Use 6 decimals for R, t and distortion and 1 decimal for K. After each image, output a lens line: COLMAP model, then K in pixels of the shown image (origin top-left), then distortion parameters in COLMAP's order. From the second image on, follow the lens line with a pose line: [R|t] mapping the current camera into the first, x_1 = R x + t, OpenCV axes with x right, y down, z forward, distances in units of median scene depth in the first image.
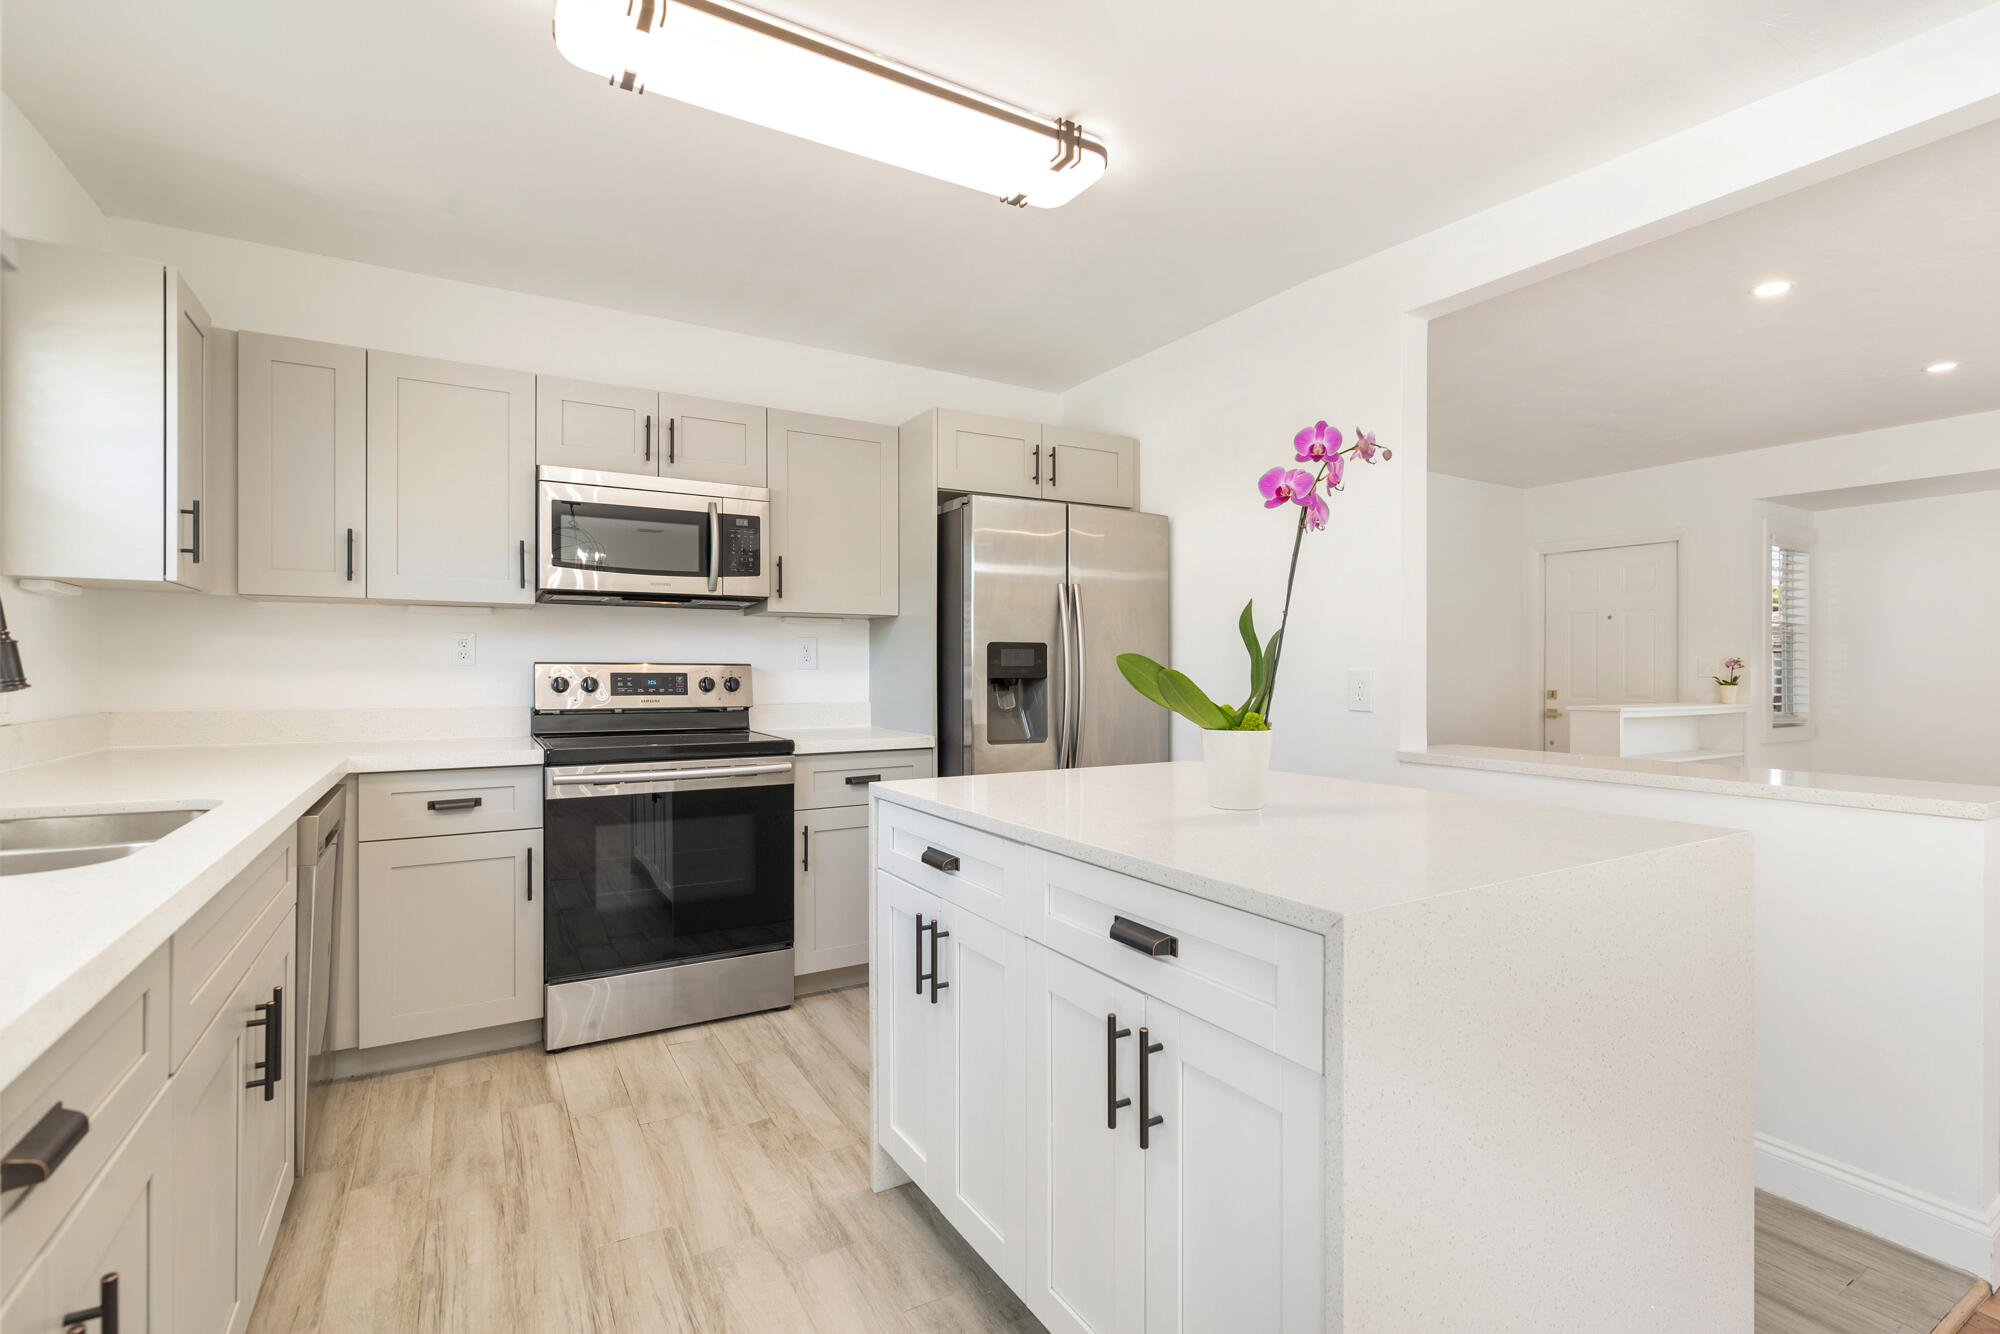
lens RADIAL K [[915.8, 0, 1010.1], [0, 915.8, 658.4], [0, 0, 1]] dist [0.002083, 0.000830]
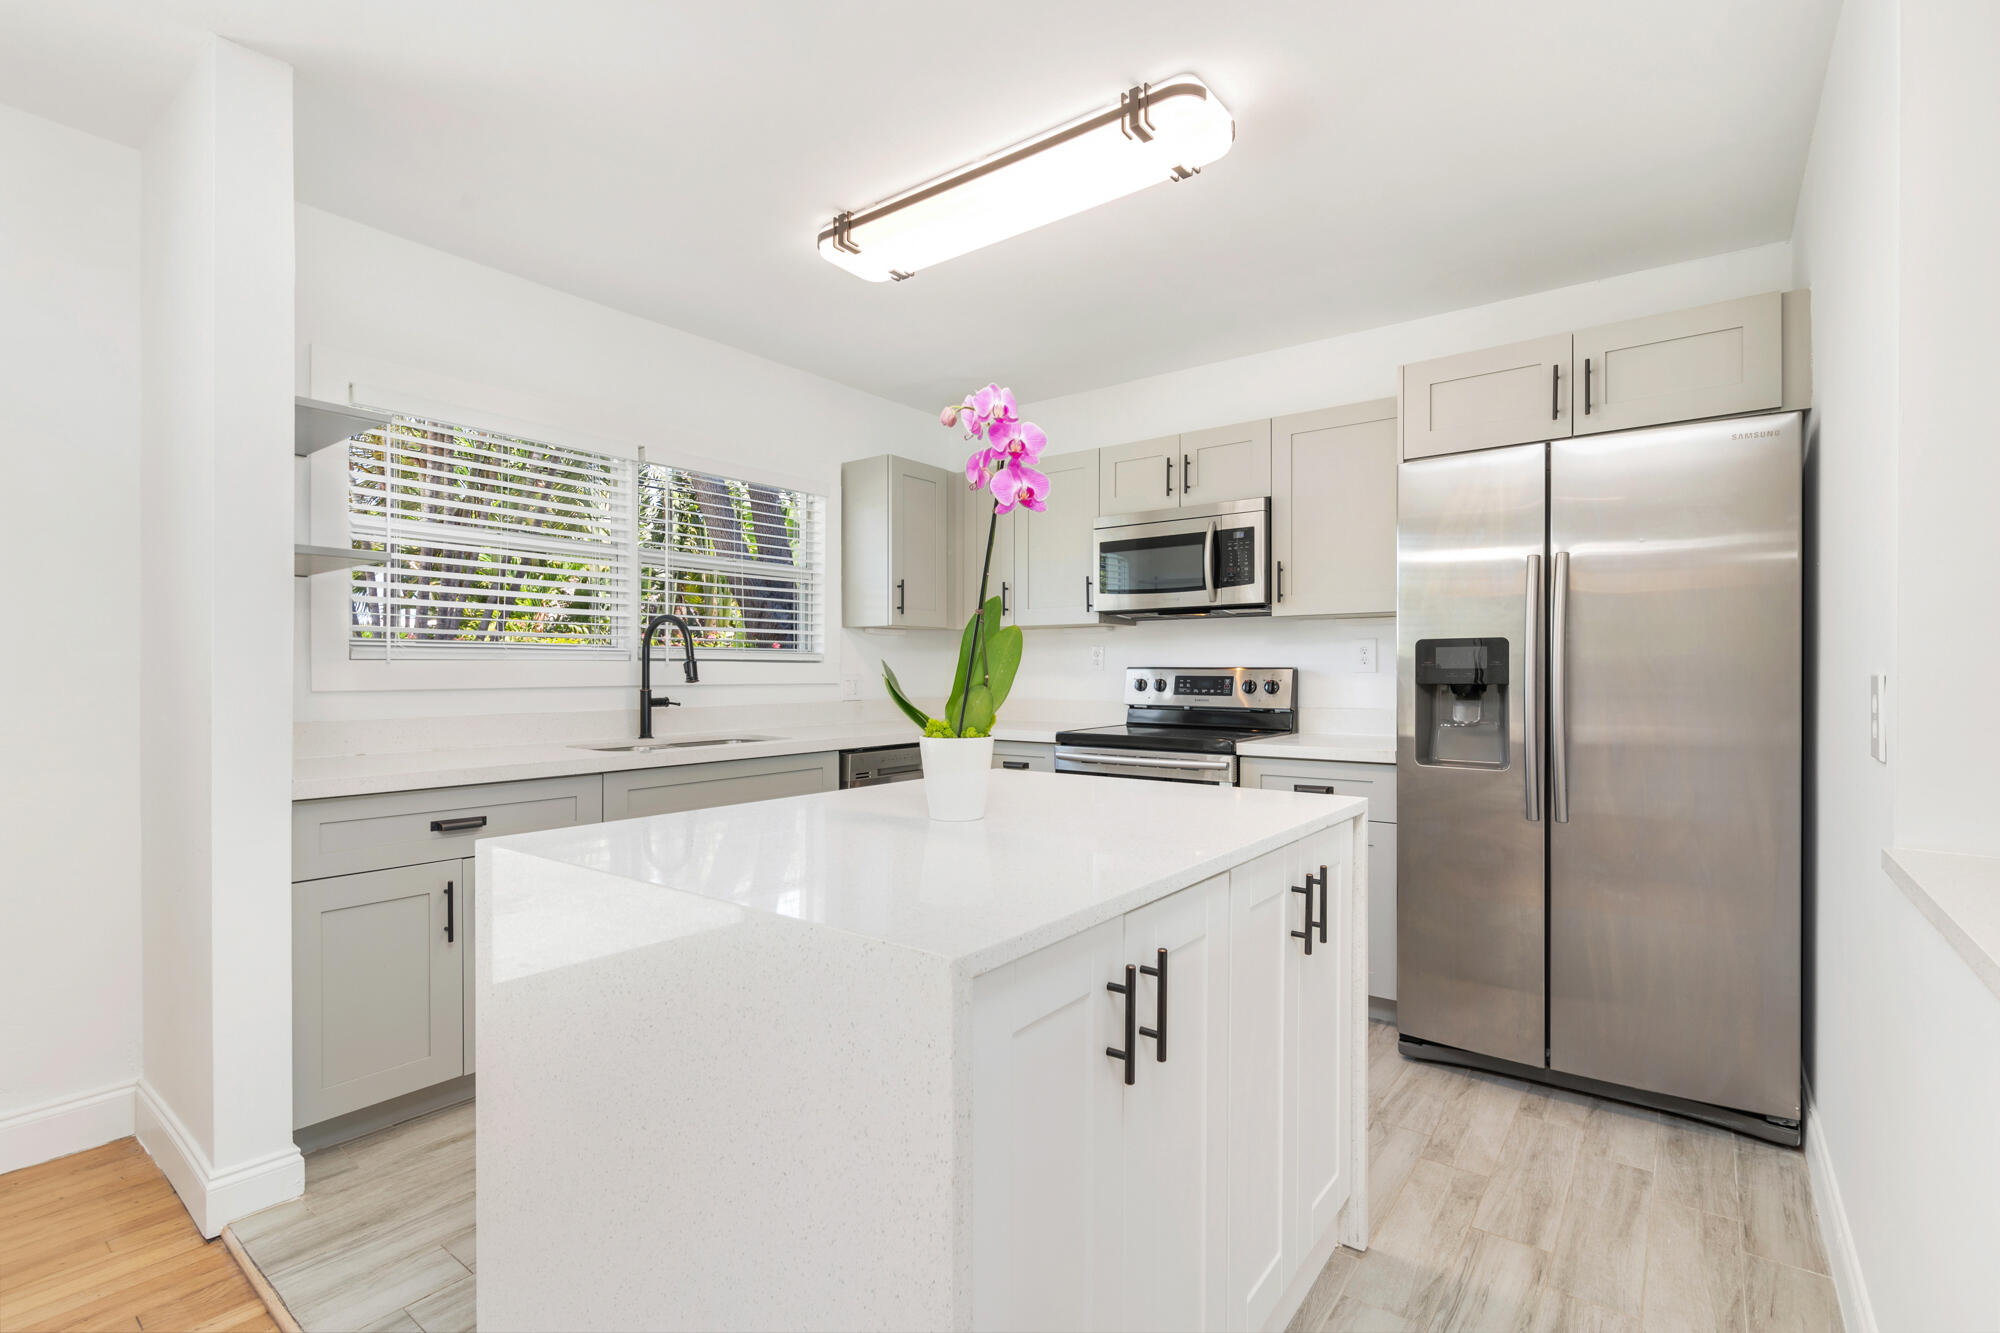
lens RADIAL K [[915.8, 0, 1003.2], [0, 915.8, 669.6], [0, 0, 1]] dist [0.002083, 0.000830]
pose [[0.380570, -0.002834, -0.924748, 0.582128], [0.012086, 0.999925, 0.001909, 0.002816], [0.924673, -0.011903, 0.380576, 0.340085]]
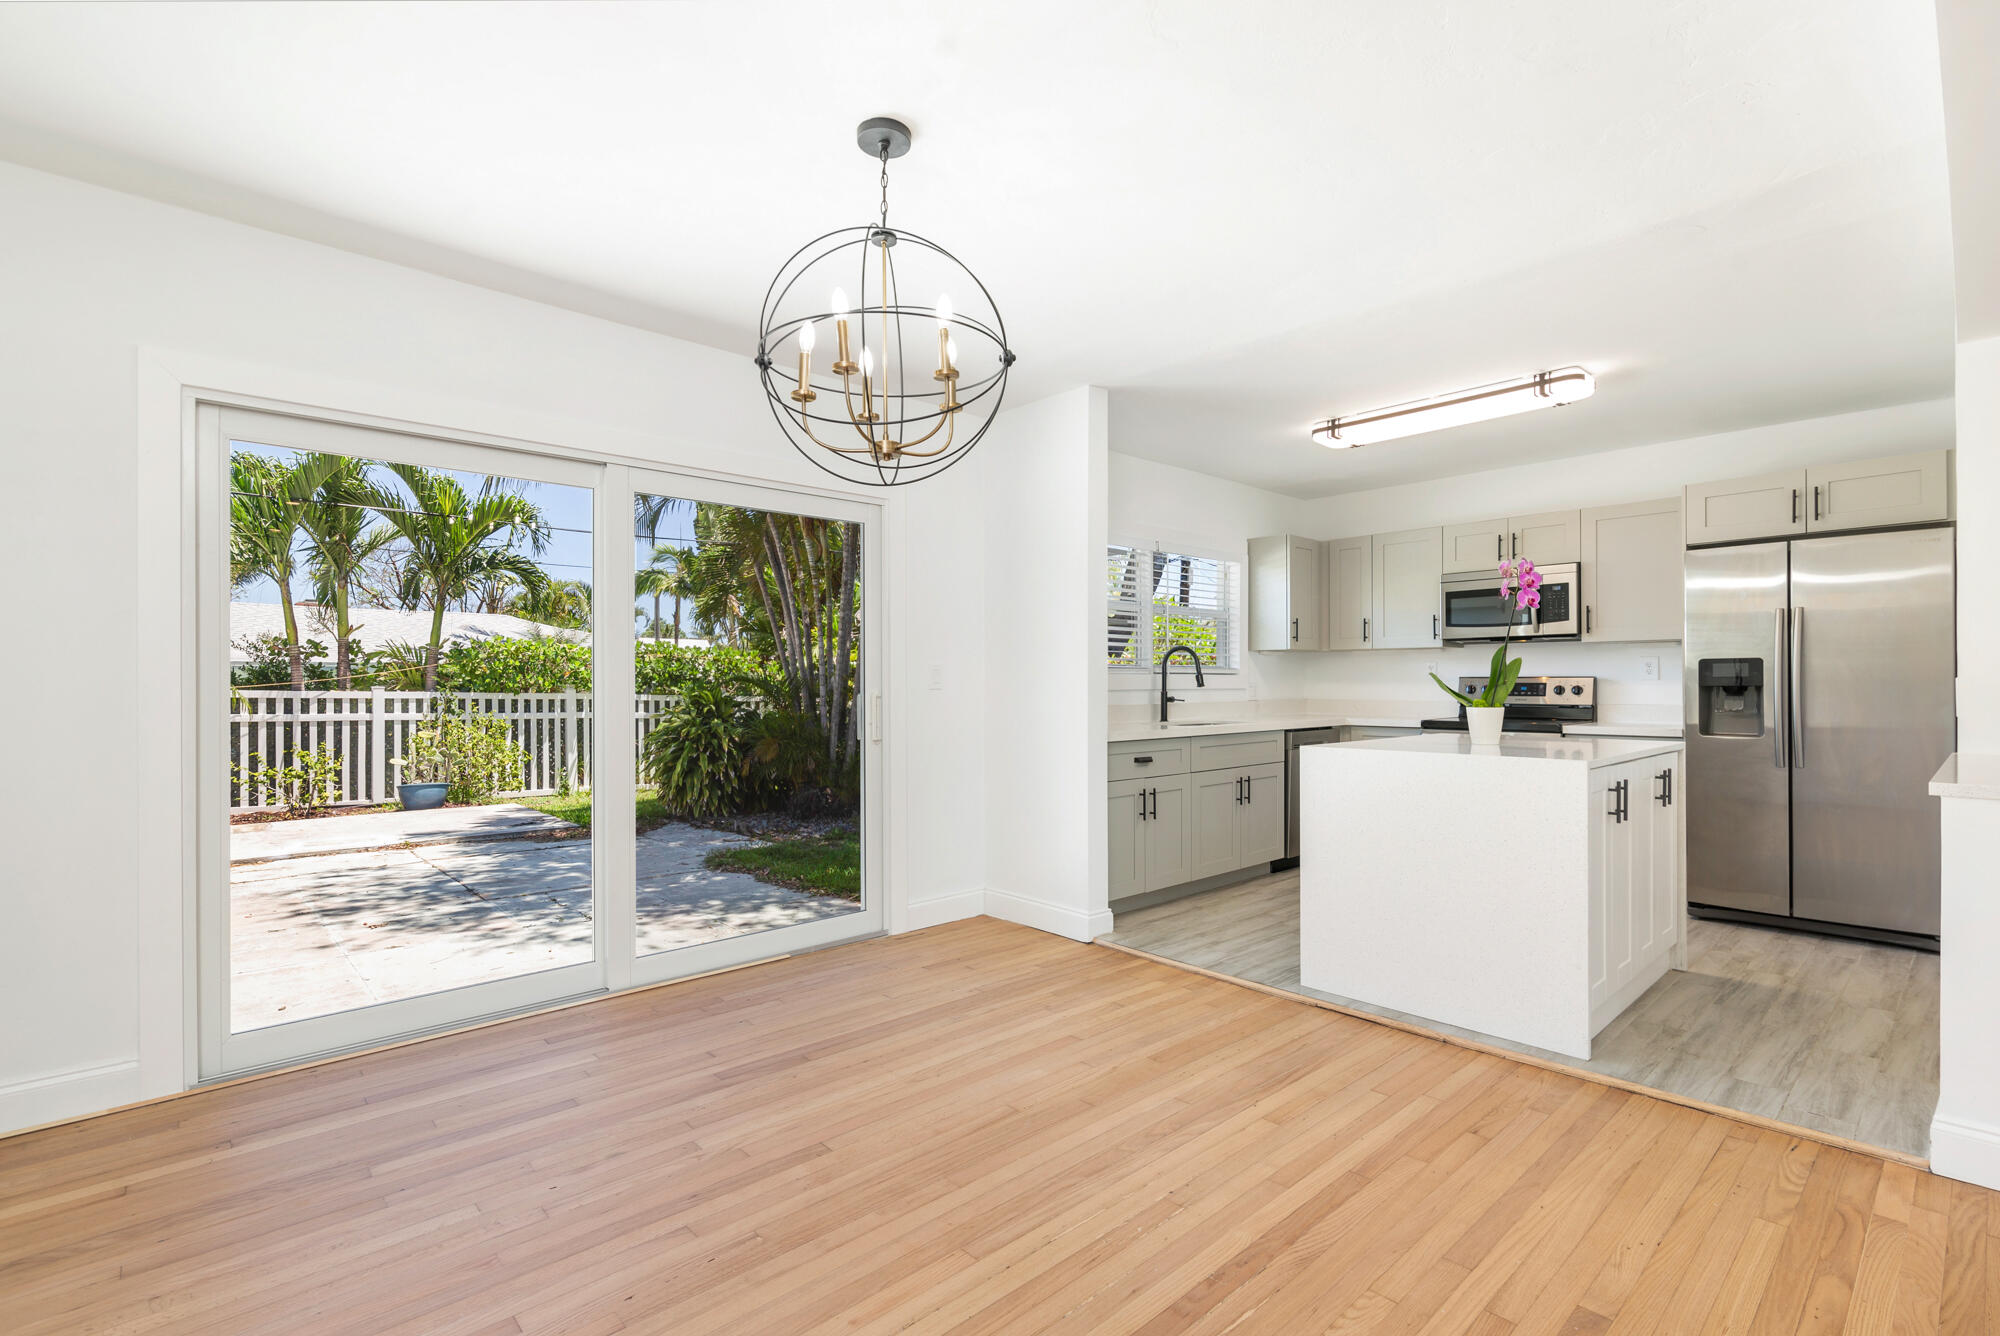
lens RADIAL K [[915.8, 0, 1007.8], [0, 915.8, 678.8], [0, 0, 1]] dist [0.002083, 0.000830]
pose [[0.215045, -0.006173, -0.976585, 1.050136], [0.015156, 0.999881, -0.002982, -0.000193], [0.976487, -0.014160, 0.215113, -0.272380]]
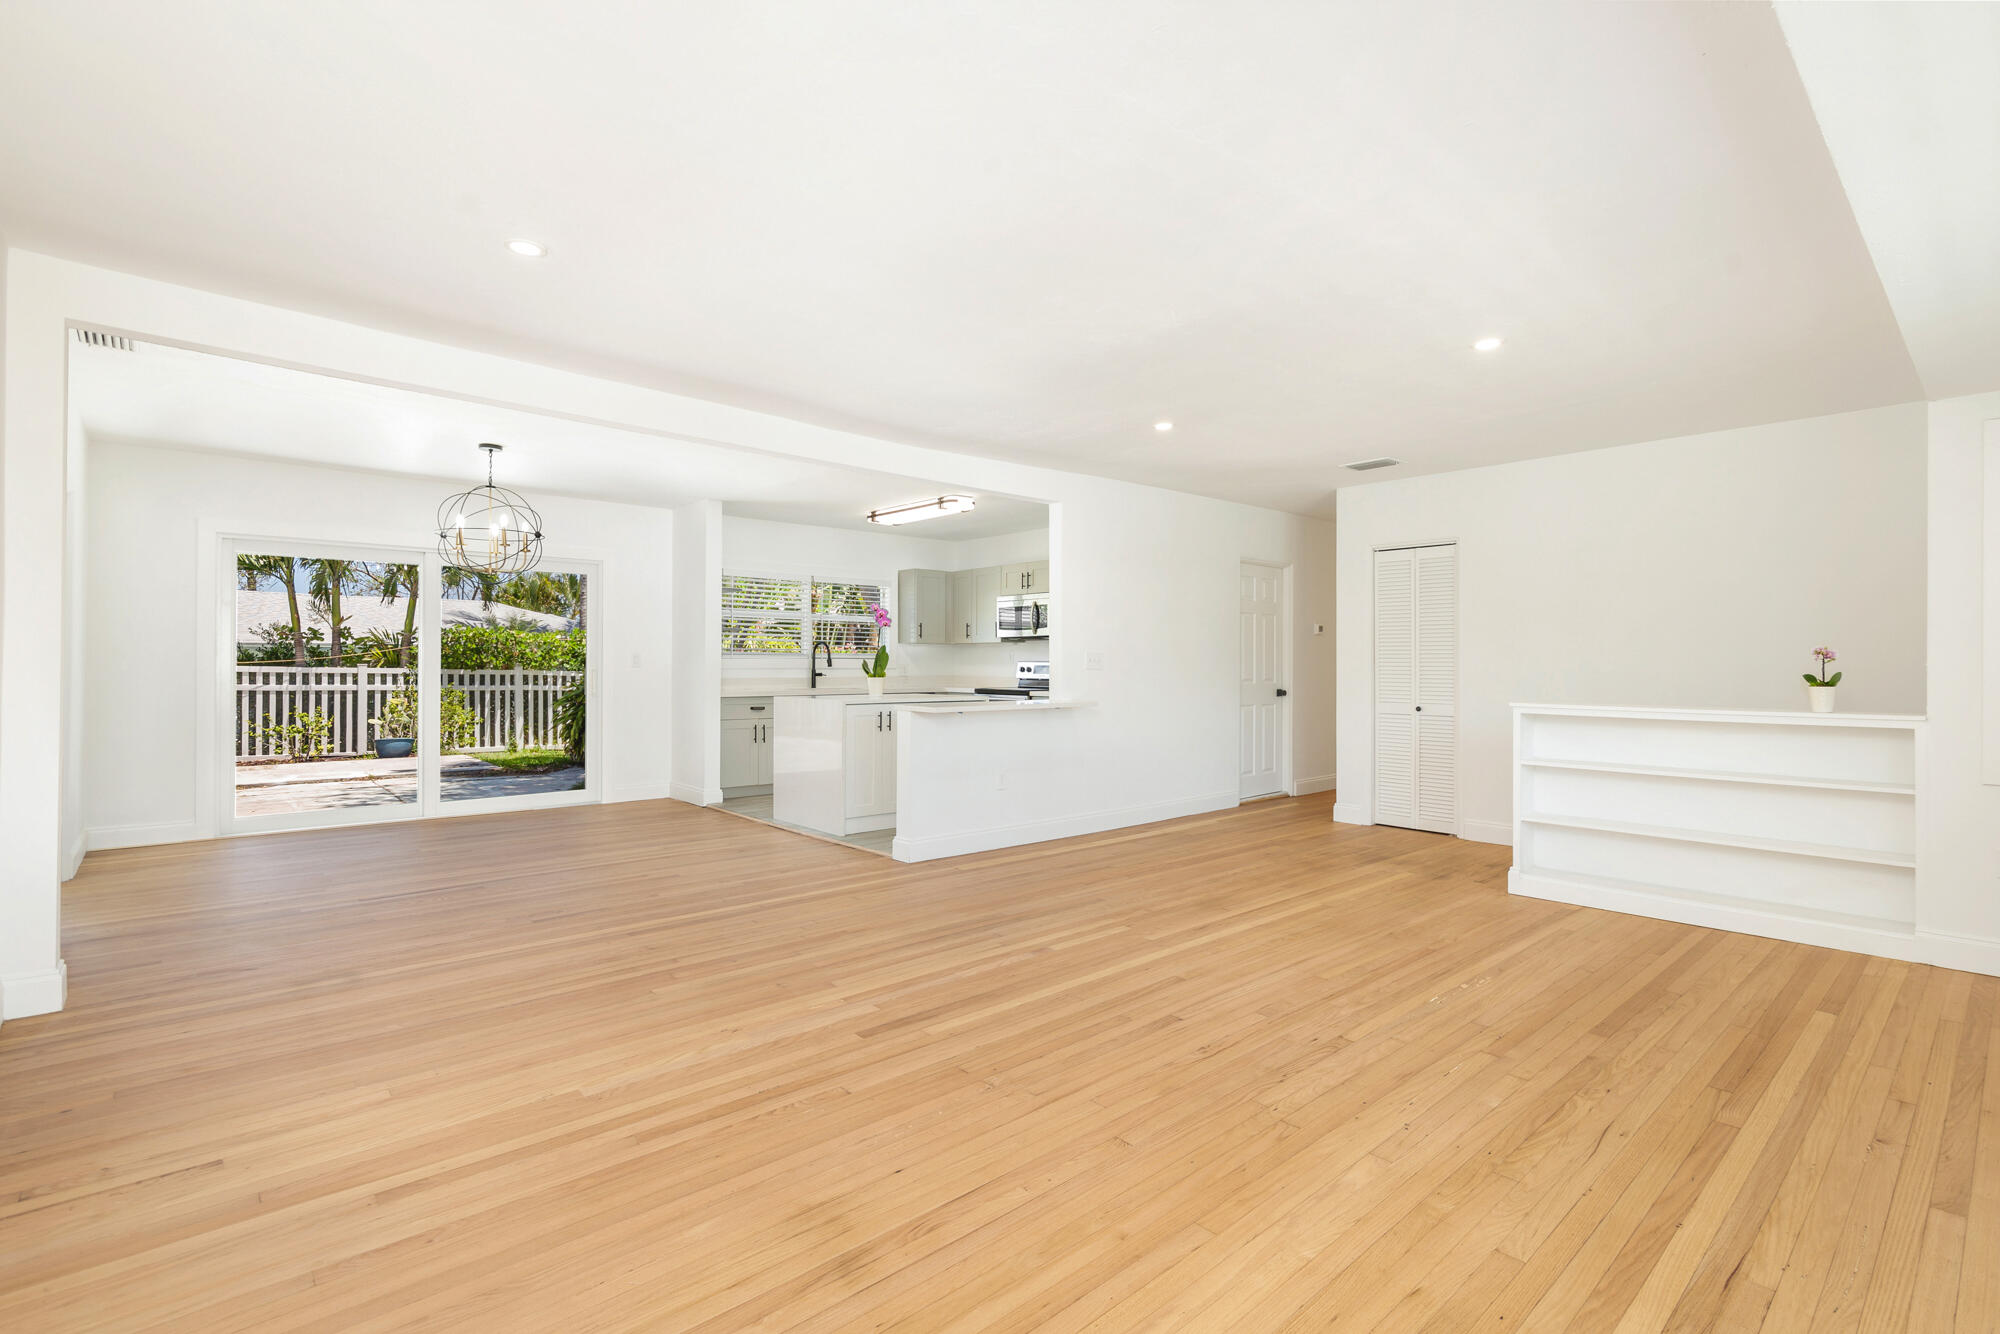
lens RADIAL K [[915.8, 0, 1002.1], [0, 915.8, 656.8], [0, 0, 1]] dist [0.002083, 0.000830]
pose [[0.193453, -0.008859, -0.981070, 2.209988], [0.009127, 0.999932, -0.007230, 0.009591], [0.981067, -0.007555, 0.193520, 0.382526]]
